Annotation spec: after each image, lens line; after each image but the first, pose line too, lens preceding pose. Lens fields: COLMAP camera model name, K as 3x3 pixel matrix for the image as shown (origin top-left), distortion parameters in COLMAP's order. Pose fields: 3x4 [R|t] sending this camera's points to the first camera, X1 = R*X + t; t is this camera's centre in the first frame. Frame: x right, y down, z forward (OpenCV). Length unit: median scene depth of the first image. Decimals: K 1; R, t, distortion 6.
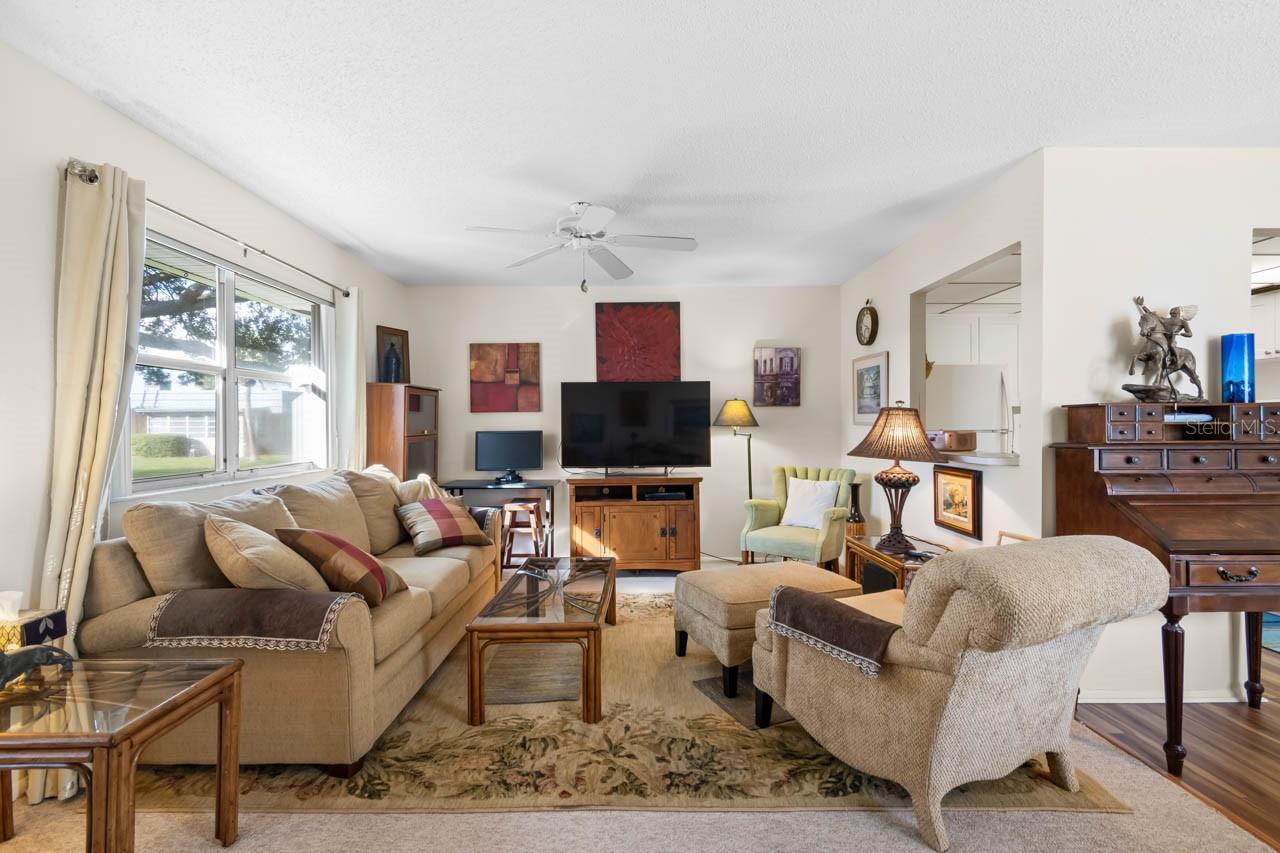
lens RADIAL K [[584.6, 0, 643.3], [0, 584.6, 444.8], [0, 0, 1]] dist [-0.000273, -0.000339]
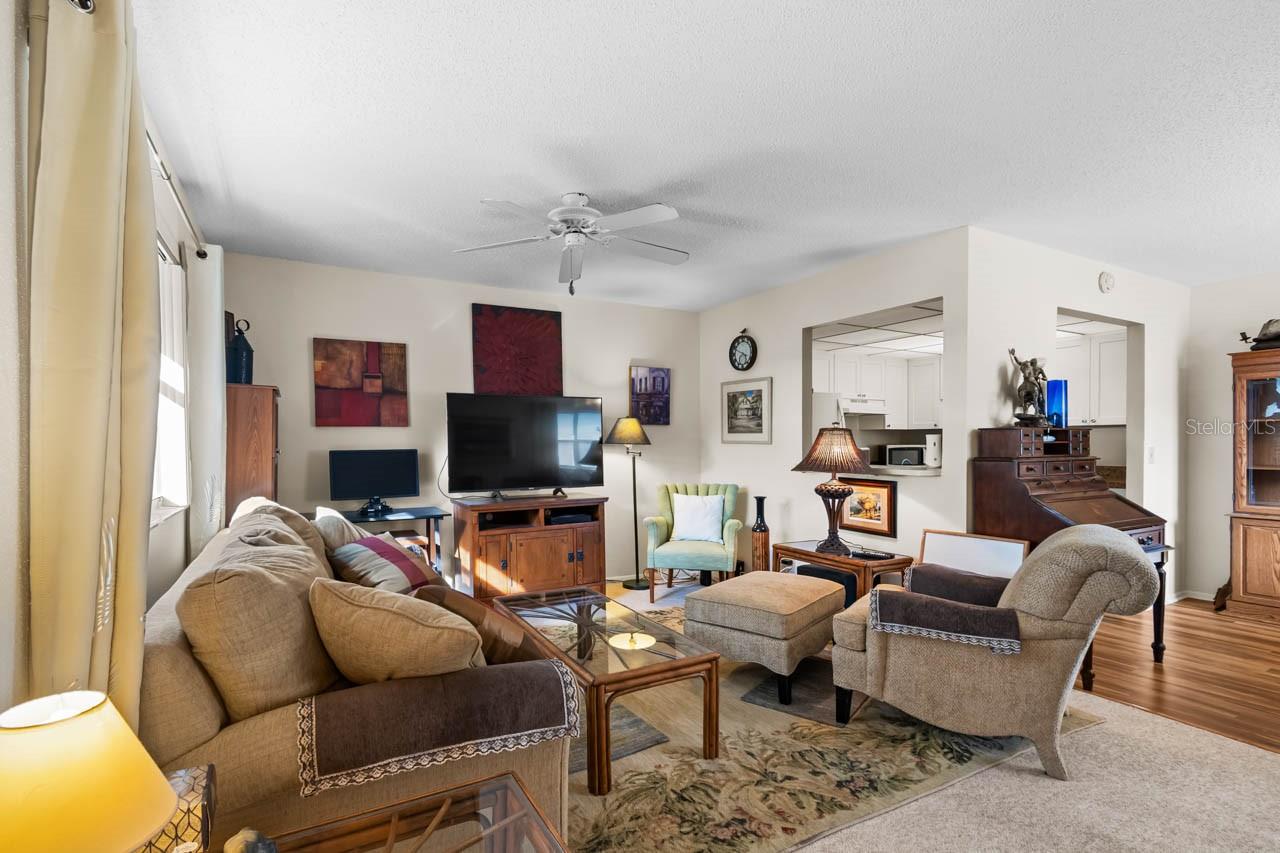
lens RADIAL K [[596.6, 0, 636.9], [0, 596.6, 469.6], [0, 0, 1]] dist [0.002206, 0.000074]
pose [[0.883767, -0.019201, 0.467533, -0.319118], [0.014235, 0.999799, 0.014152, -0.003032], [-0.467710, -0.005852, 0.883863, 0.103611]]
